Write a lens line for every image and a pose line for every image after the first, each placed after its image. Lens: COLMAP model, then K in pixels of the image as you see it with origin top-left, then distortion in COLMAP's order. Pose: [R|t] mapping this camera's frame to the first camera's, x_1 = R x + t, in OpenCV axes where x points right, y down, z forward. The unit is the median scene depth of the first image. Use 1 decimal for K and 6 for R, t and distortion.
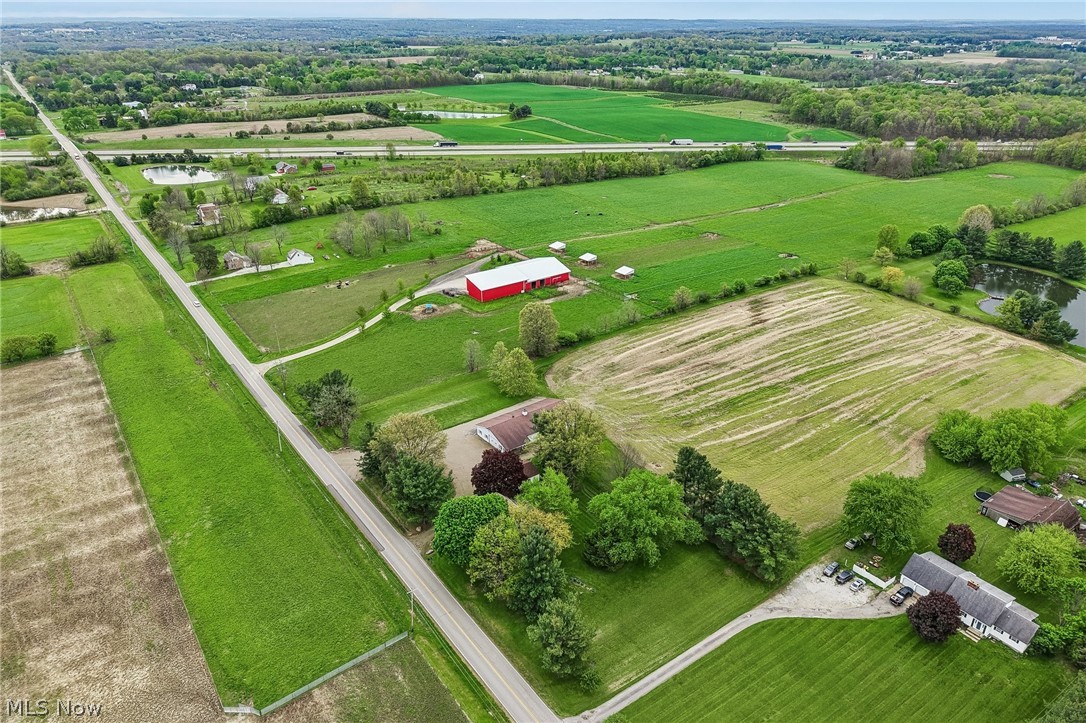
lens RADIAL K [[731.8, 0, 541.6], [0, 731.8, 363.0], [0, 0, 1]] dist [0.021938, -0.021699]
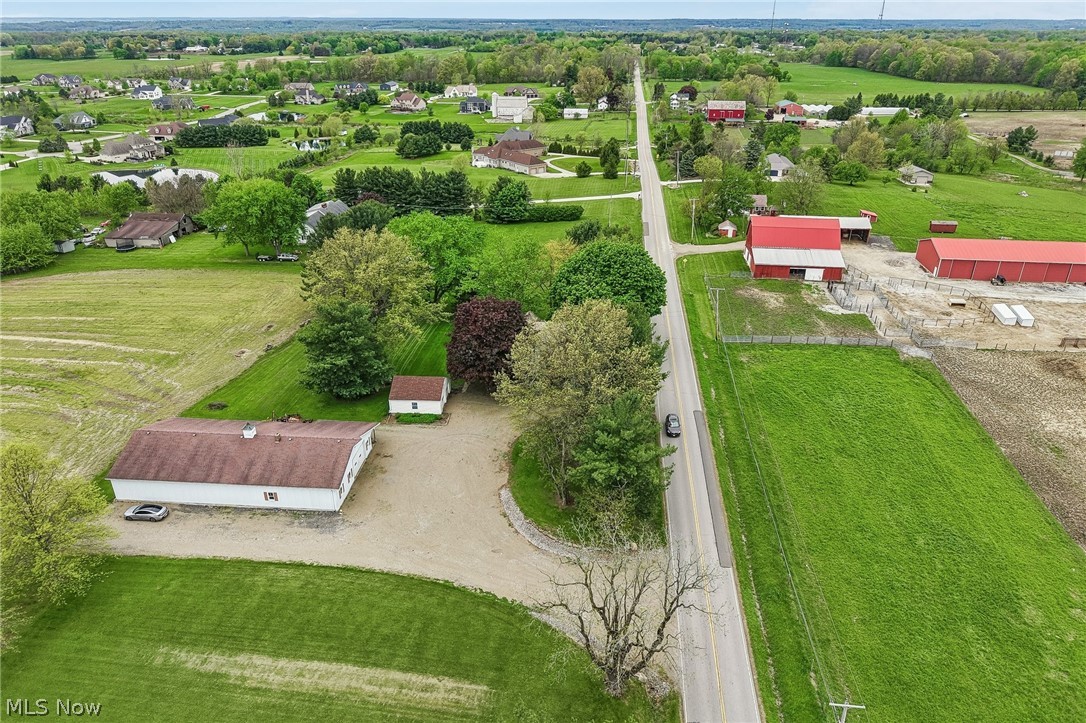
lens RADIAL K [[731.8, 0, 541.6], [0, 731.8, 363.0], [0, 0, 1]] dist [0.021938, -0.021699]
pose [[-0.745896, -0.286564, 0.601266, -0.297005], [0.284313, 0.679362, 0.676486, -0.147797], [-0.602334, 0.675536, -0.425259, 0.809306]]
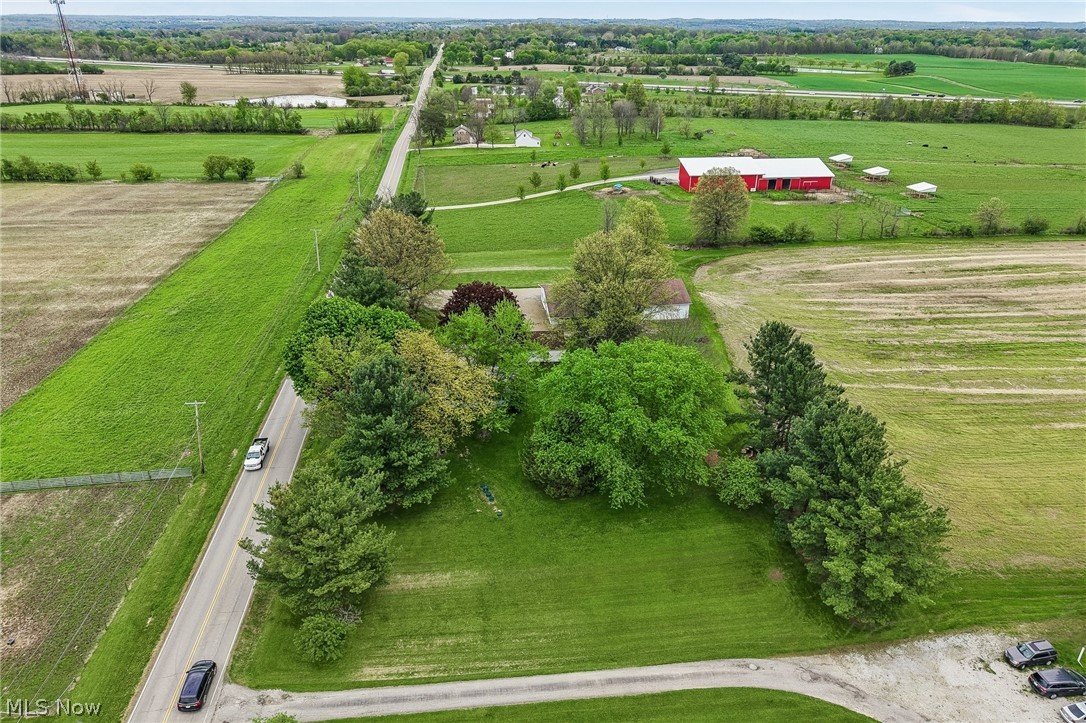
lens RADIAL K [[729.7, 0, 543.0], [0, 729.7, 361.5], [0, 0, 1]] dist [0.011044, -0.006564]
pose [[0.870334, 0.215321, -0.442895, 0.178455], [-0.217279, 0.974976, 0.047026, 0.095030], [0.441938, 0.055303, 0.895339, 0.297786]]
